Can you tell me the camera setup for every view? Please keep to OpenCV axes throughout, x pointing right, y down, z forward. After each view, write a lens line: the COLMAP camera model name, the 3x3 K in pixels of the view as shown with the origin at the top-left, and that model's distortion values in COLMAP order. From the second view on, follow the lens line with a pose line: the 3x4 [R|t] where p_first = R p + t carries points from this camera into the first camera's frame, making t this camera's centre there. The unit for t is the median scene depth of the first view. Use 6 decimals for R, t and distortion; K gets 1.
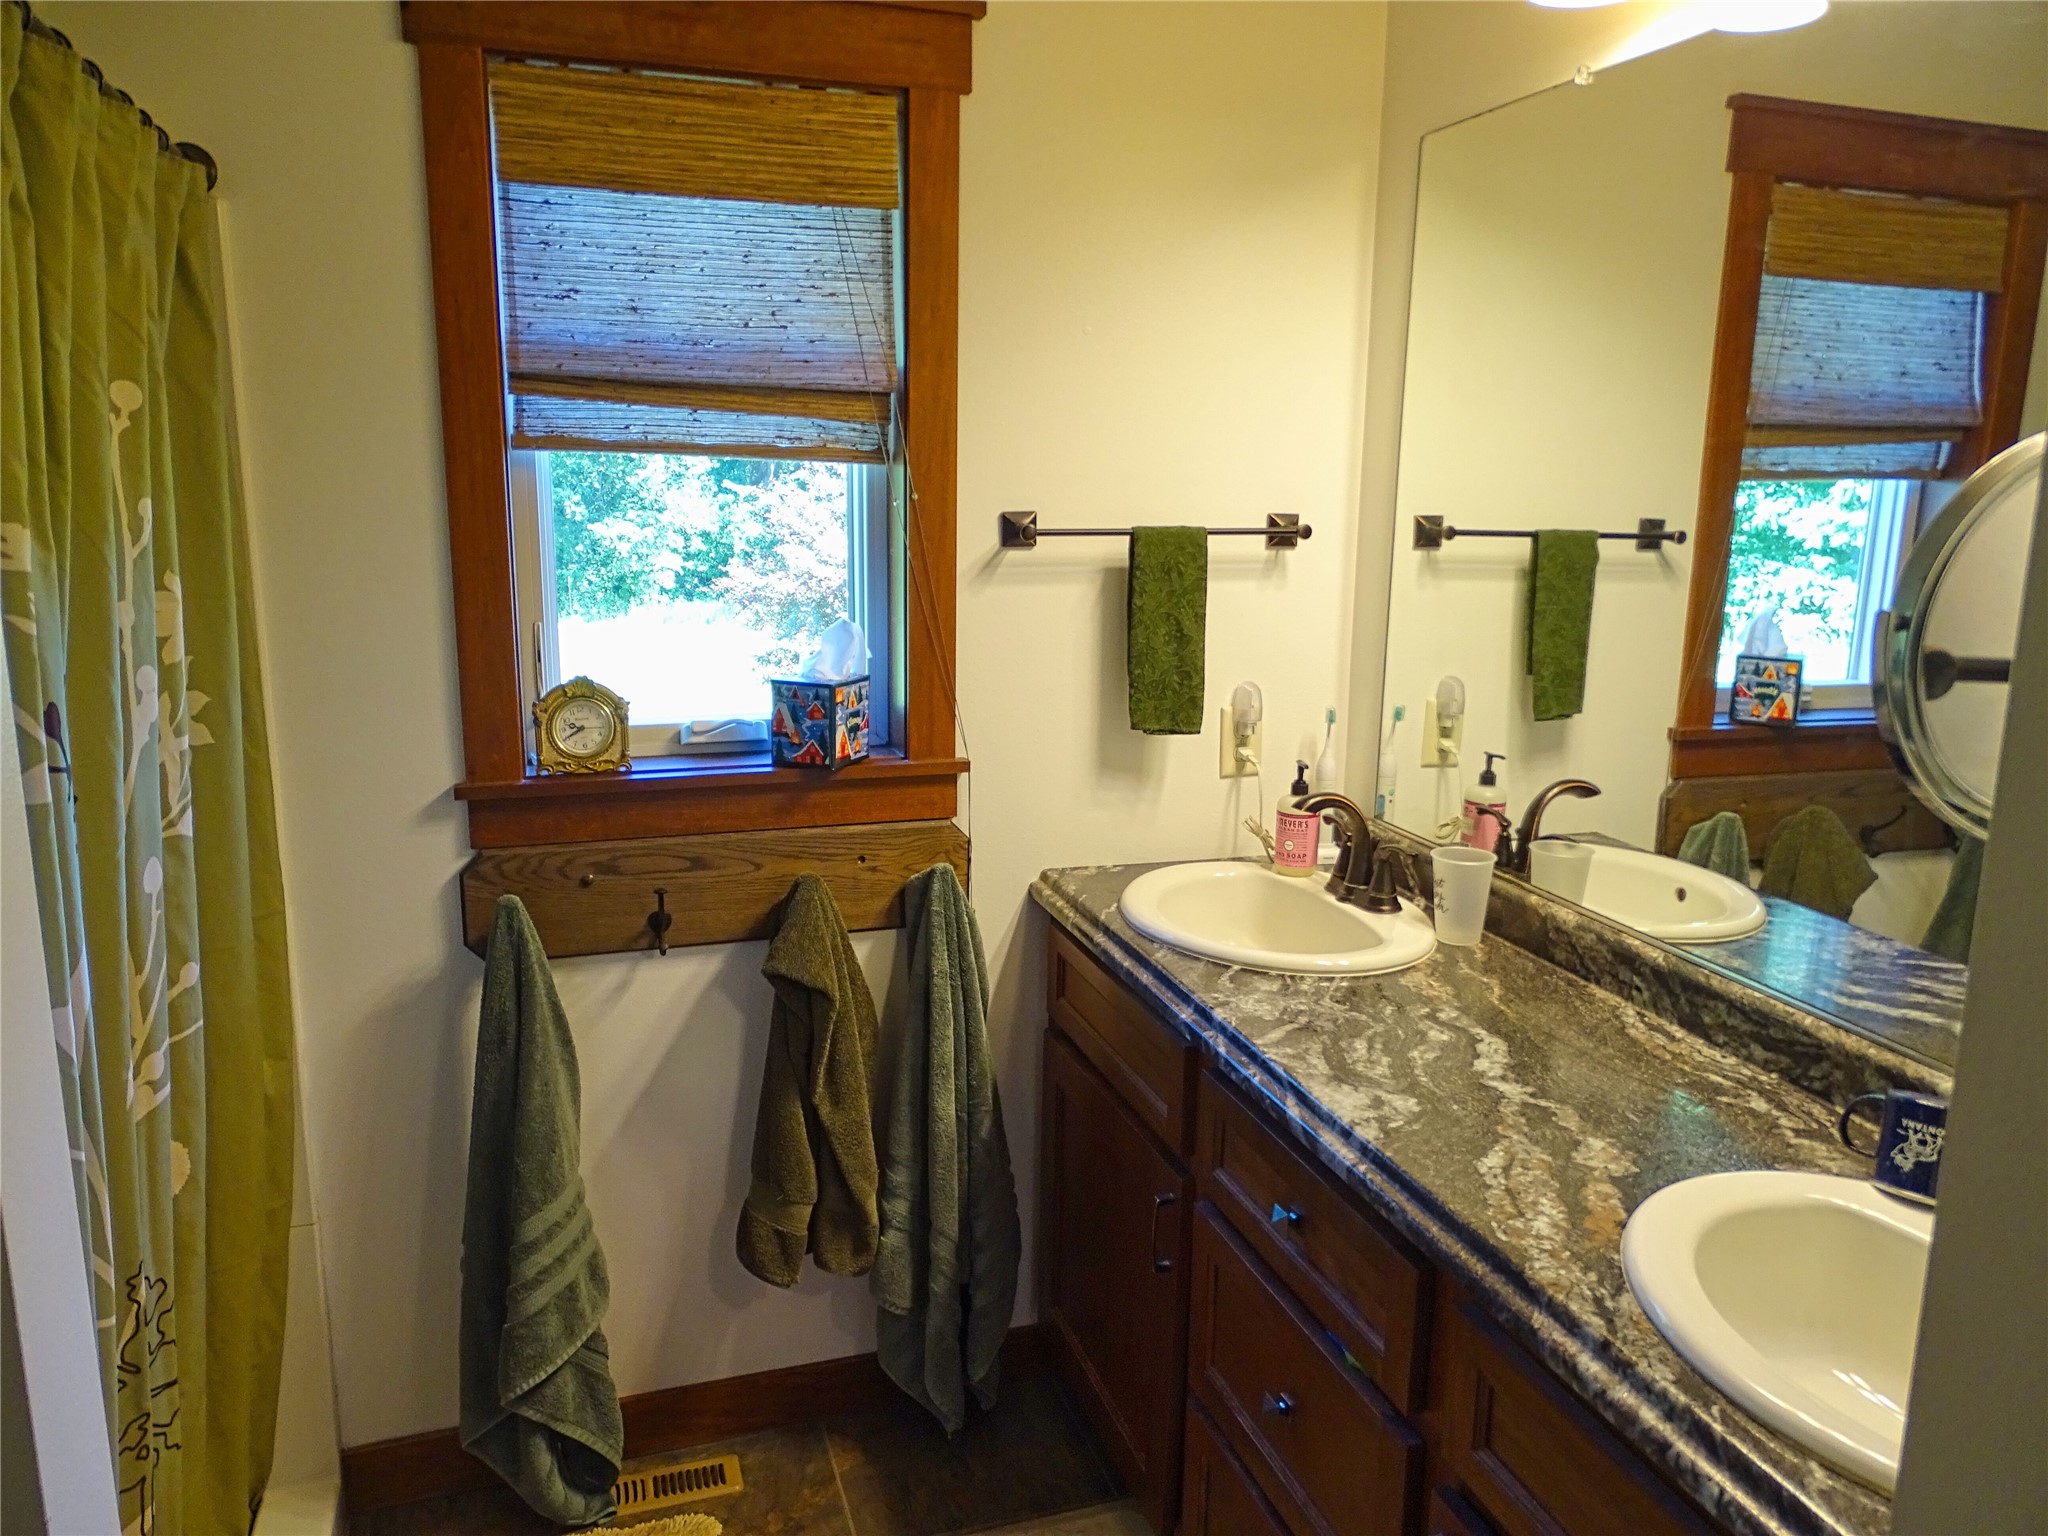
lens RADIAL K [[1456.3, 0, 1024.0], [0, 1456.3, 768.0], [0, 0, 1]] dist [0.003441, 0.005017]
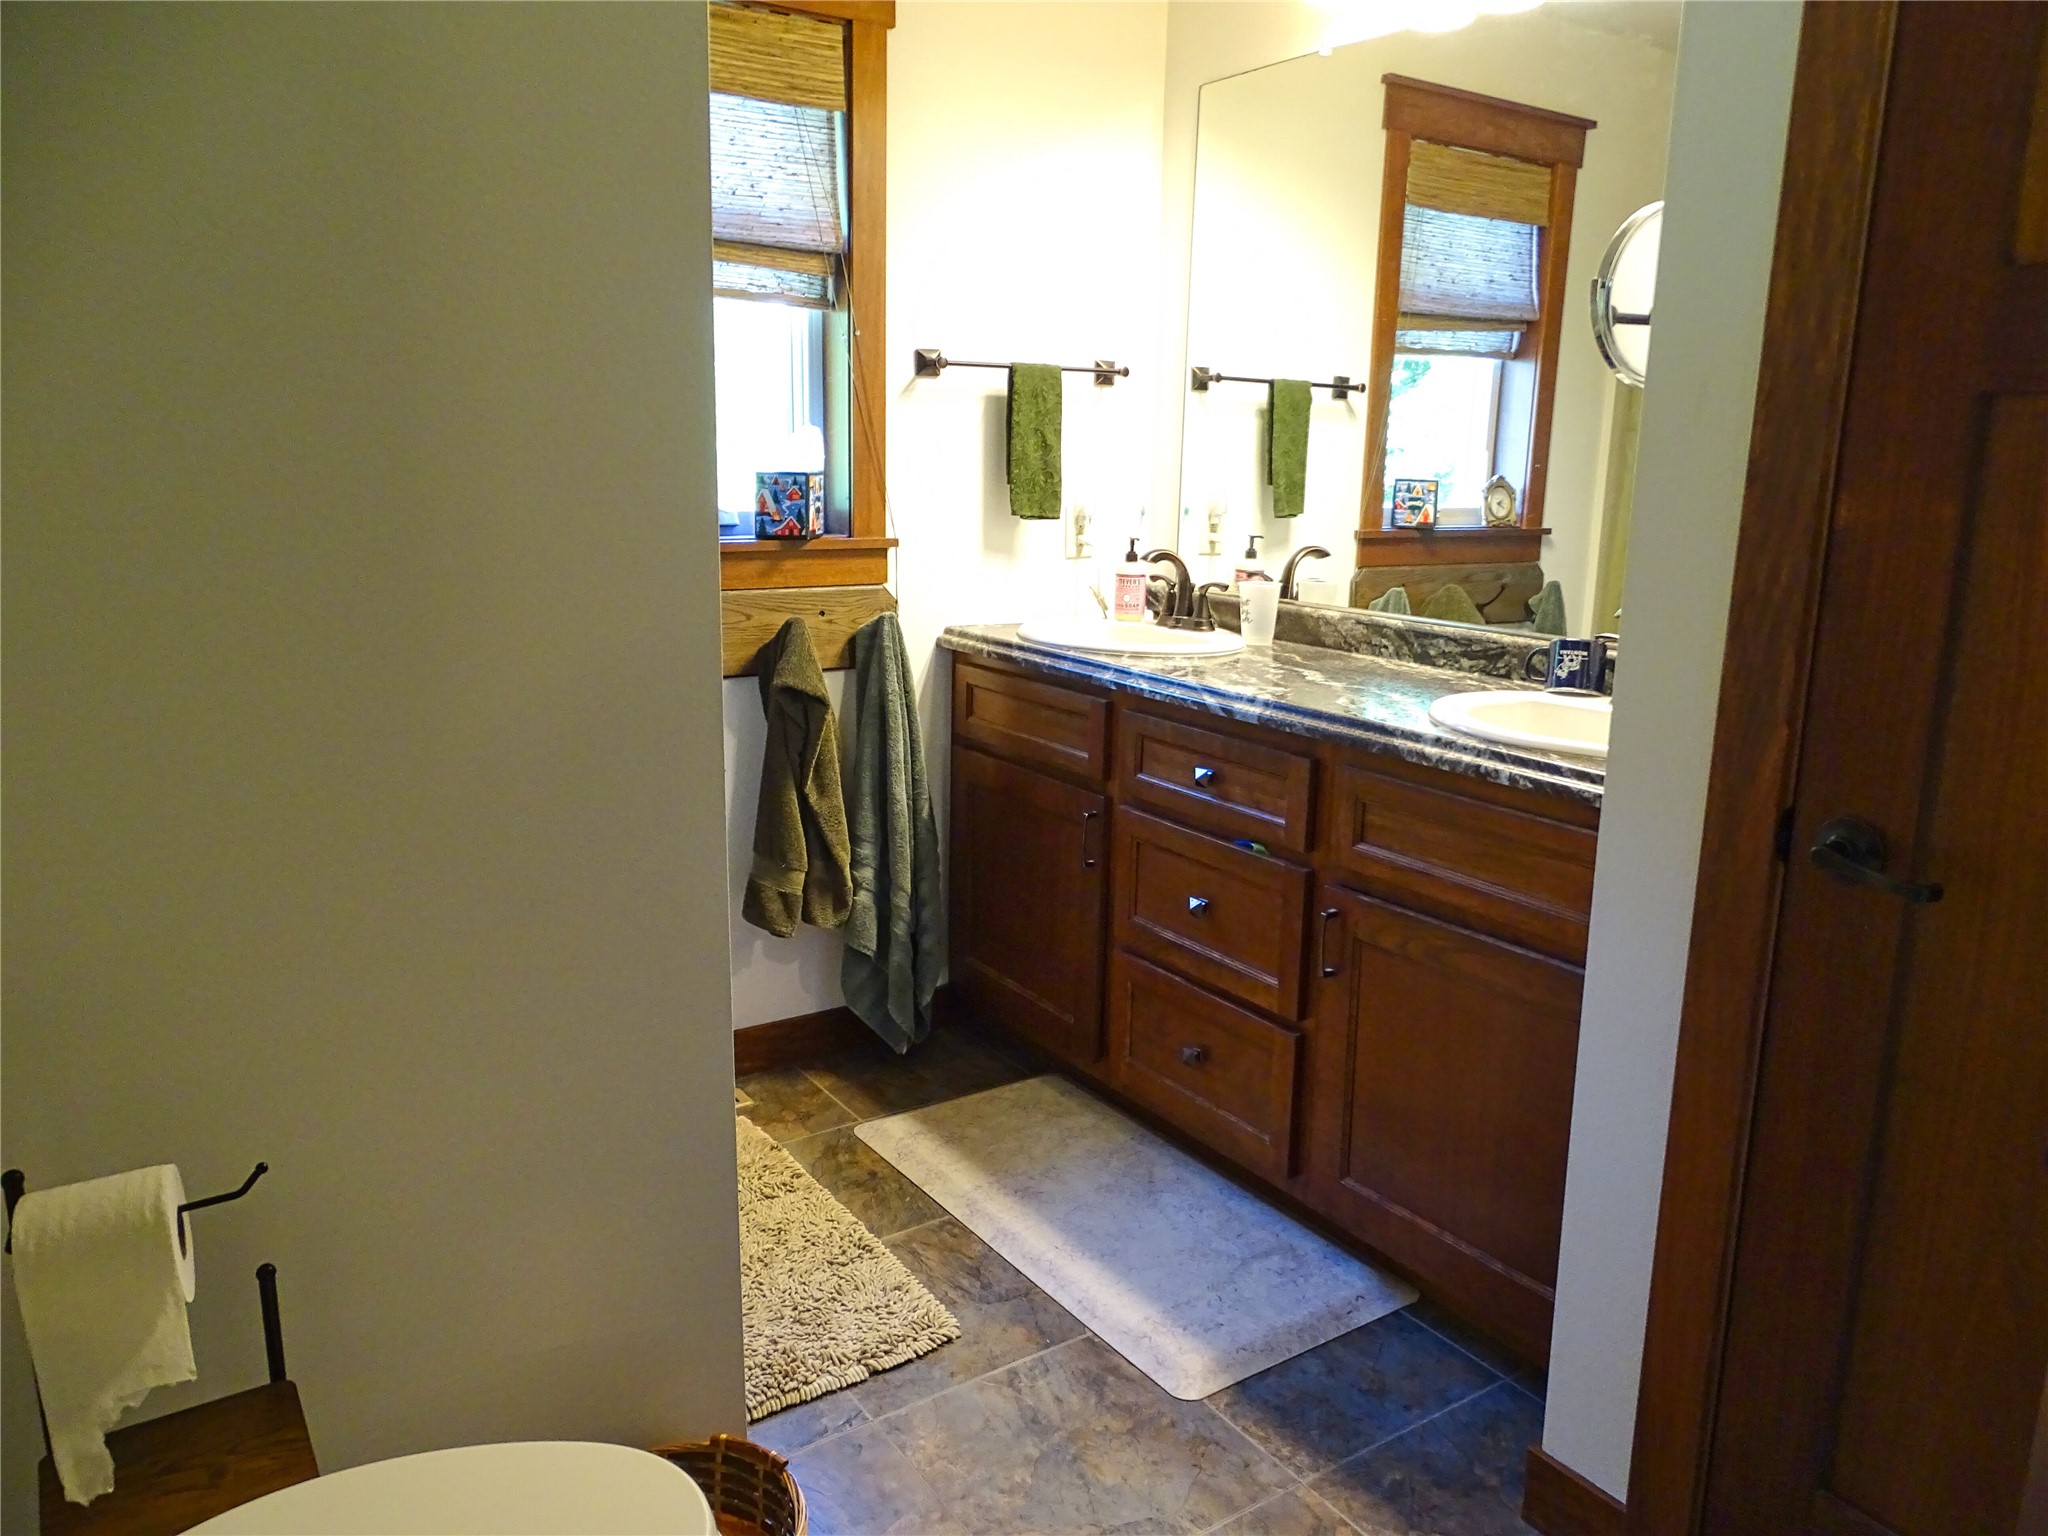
lens RADIAL K [[1454.0, 0, 1025.2], [0, 1454.0, 753.9], [0, 0, 1]] dist [0.019140, -0.001253]
pose [[0.962150, -0.051205, 0.267667, -0.292023], [0.048405, 0.998682, 0.017054, 0.175031], [-0.268187, -0.003453, 0.963361, -0.309425]]
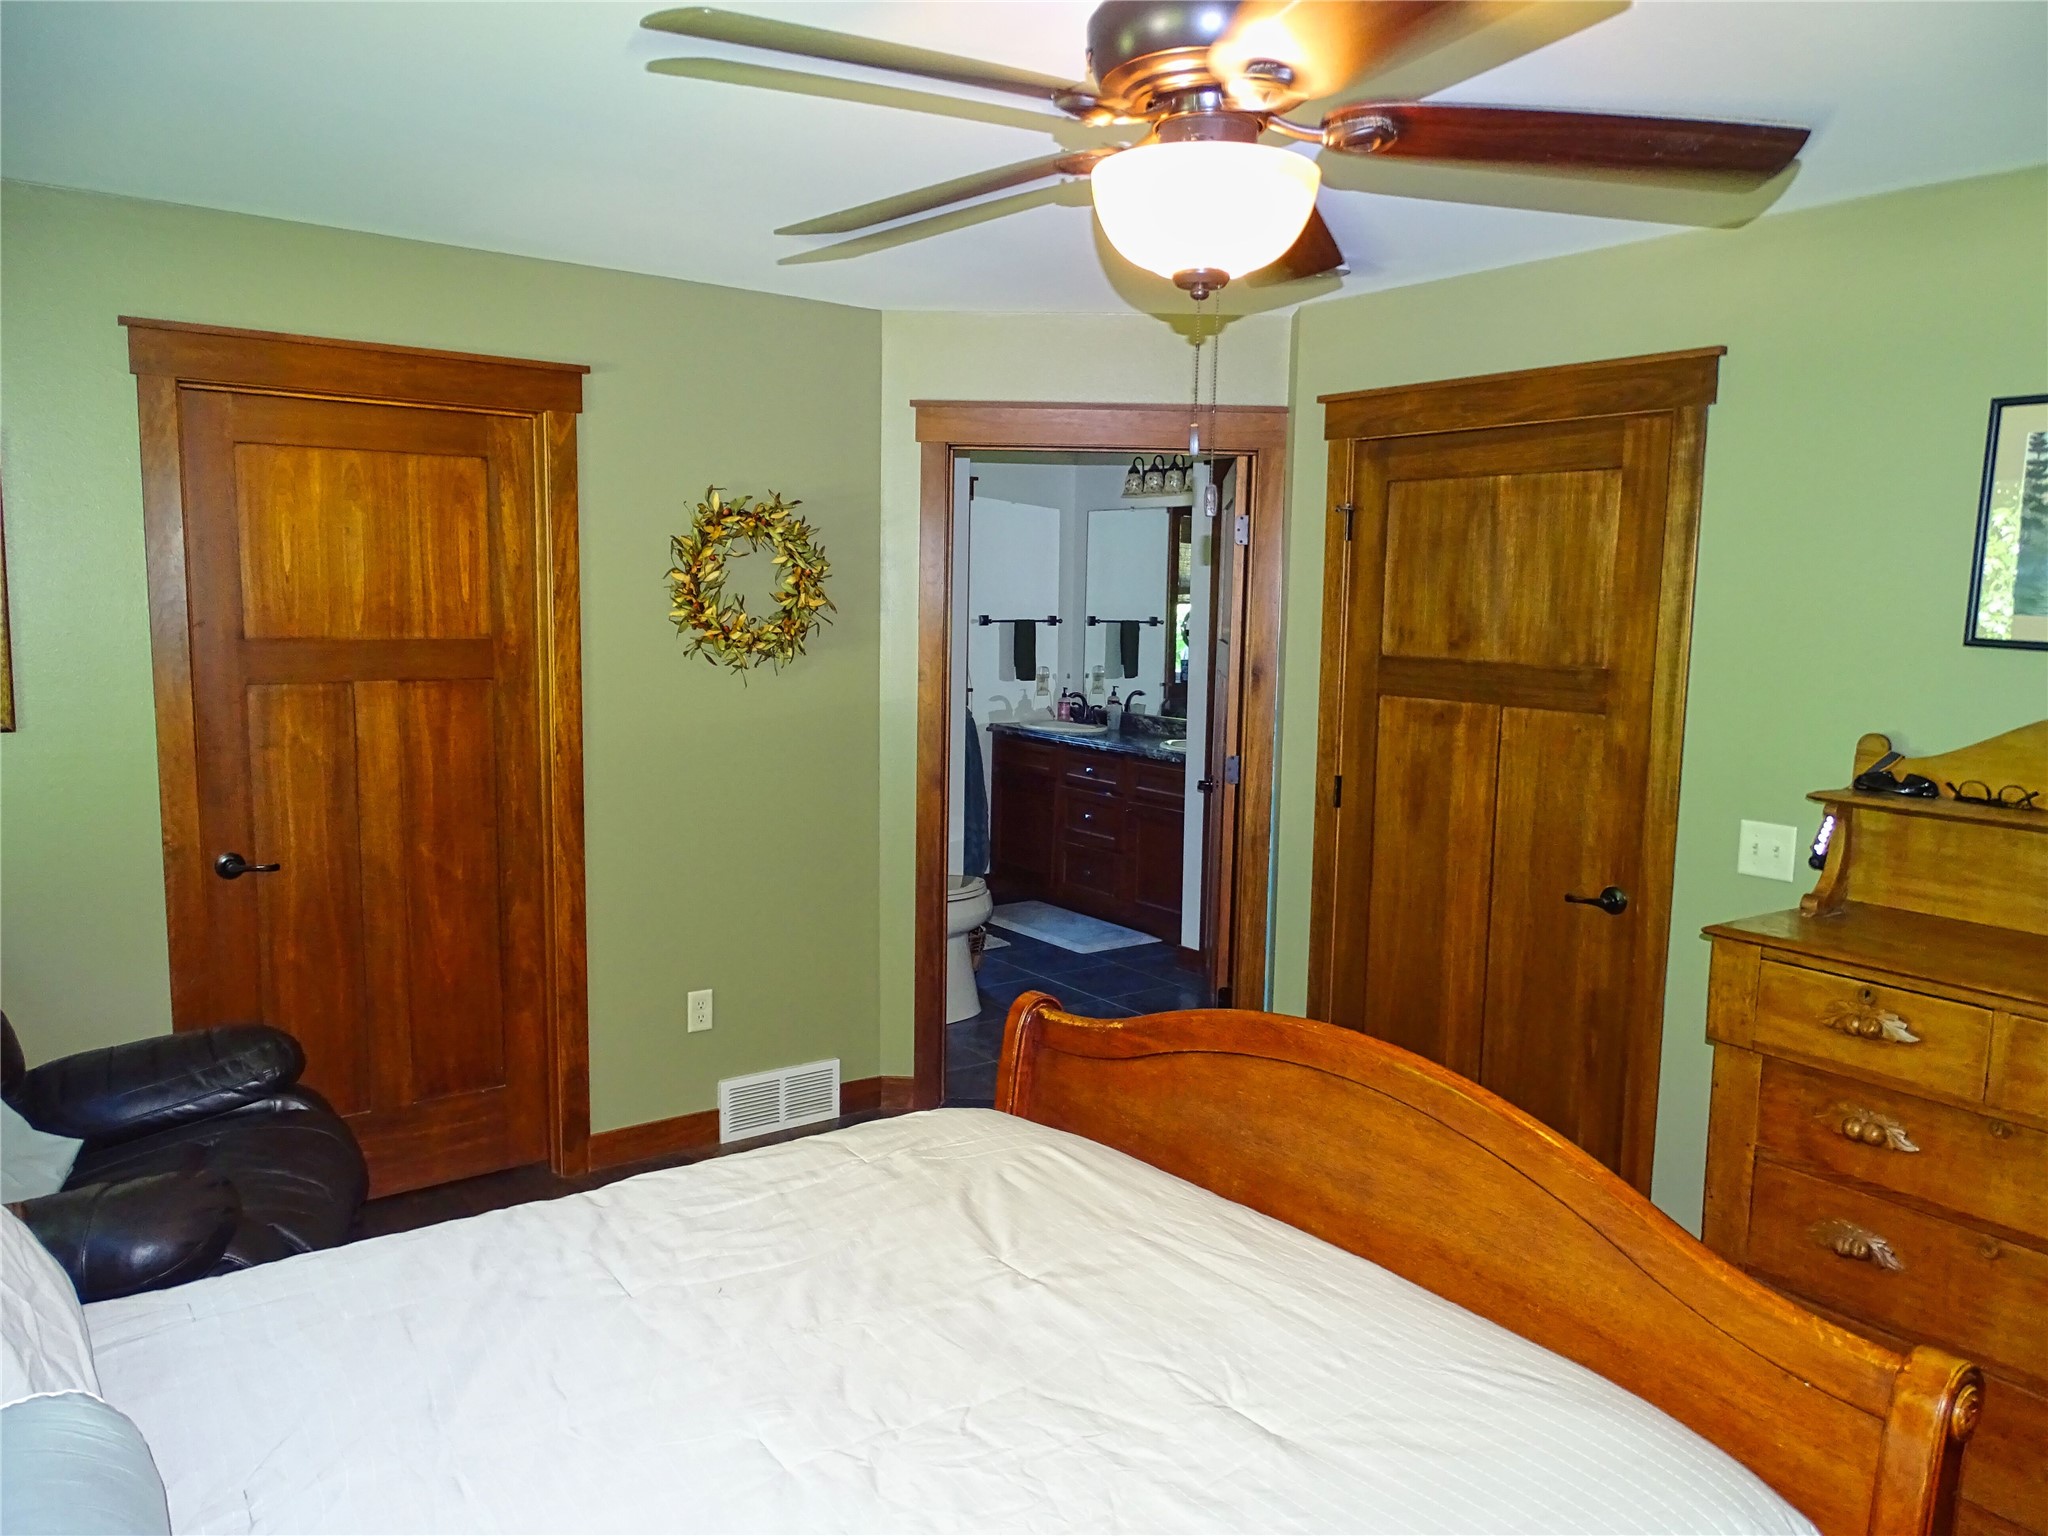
lens RADIAL K [[1454.0, 0, 1025.2], [0, 1454.0, 753.9], [0, 0, 1]] dist [0.019140, -0.001253]
pose [[0.947233, -0.030556, 0.319087, -1.018052], [0.051991, 0.996911, -0.058873, 0.358735], [-0.316302, 0.072356, 0.945895, -2.255181]]
